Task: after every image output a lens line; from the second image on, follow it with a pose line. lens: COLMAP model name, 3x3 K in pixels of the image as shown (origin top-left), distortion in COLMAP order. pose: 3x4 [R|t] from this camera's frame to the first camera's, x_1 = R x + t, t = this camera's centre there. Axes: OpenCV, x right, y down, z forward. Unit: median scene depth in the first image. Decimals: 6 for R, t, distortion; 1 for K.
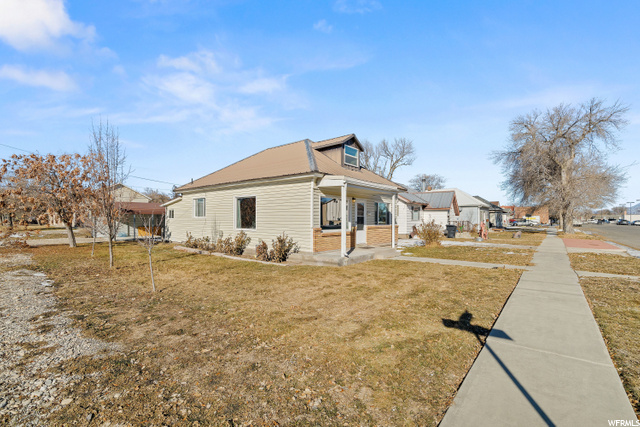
lens RADIAL K [[279.9, 0, 317.4], [0, 279.9, 218.4], [0, 0, 1]] dist [-0.001451, -0.000226]
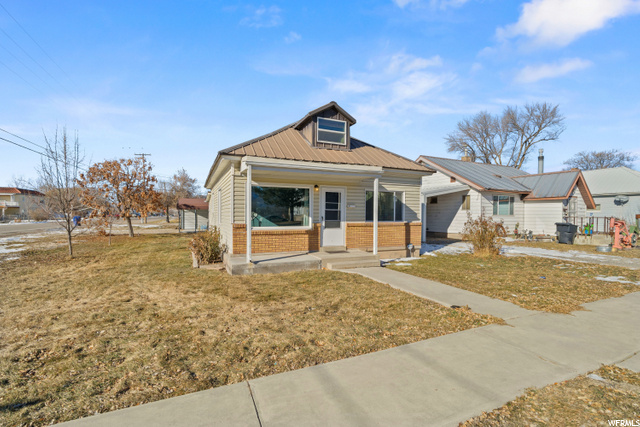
lens RADIAL K [[286.5, 0, 317.9], [0, 286.5, 215.0], [0, 0, 1]] dist [-0.001000, -0.000193]
pose [[0.897841, 0.004188, -0.440301, 0.431200], [-0.002111, 0.999984, 0.005208, 0.002657], [0.440316, -0.003747, 0.897835, 0.278351]]
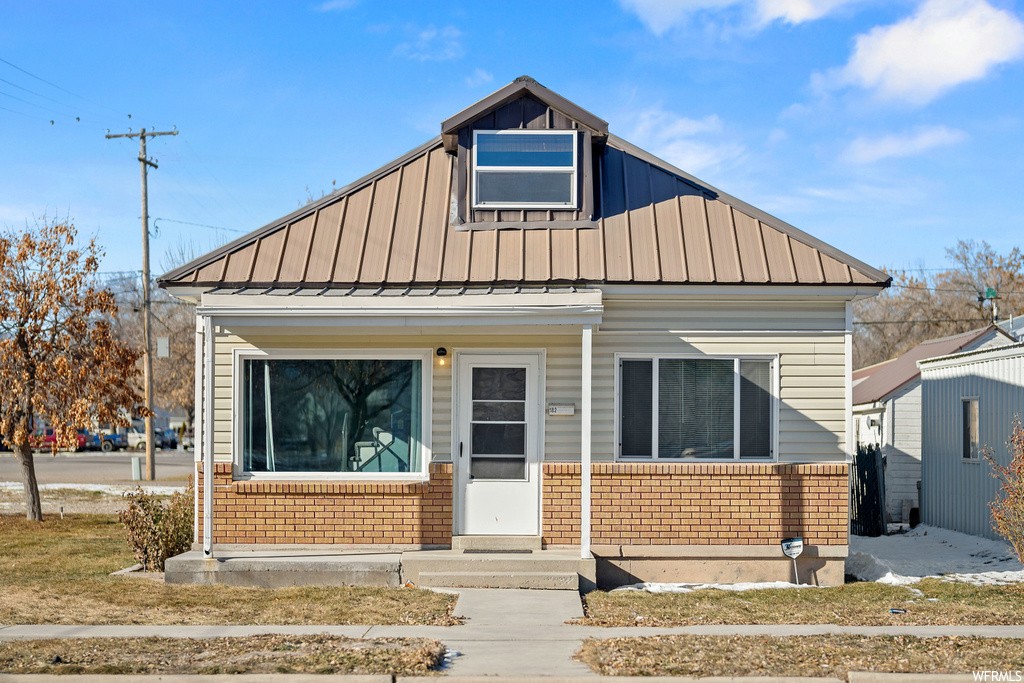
lens RADIAL K [[2194.6, 0, 512.0], [0, 2194.6, 341.5], [0, 0, 1]] dist [-0.066970, -0.113723]
pose [[0.640598, -0.029272, -0.767318, 1.535926], [0.002732, 0.999354, -0.035844, -0.008841], [0.767872, 0.020865, 0.640264, -0.198829]]
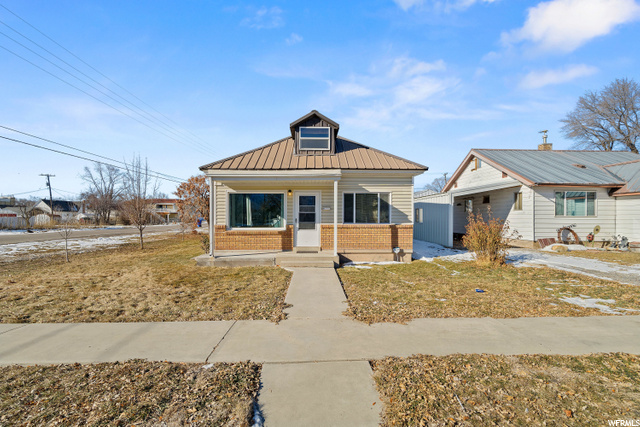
lens RADIAL K [[279.9, 0, 317.4], [0, 279.9, 218.4], [0, 0, 1]] dist [-0.001451, -0.000226]
pose [[0.662918, 0.001154, -0.748691, 0.731268], [0.005766, 0.999961, 0.006646, 0.004150], [0.748669, -0.008723, 0.662886, 0.464949]]
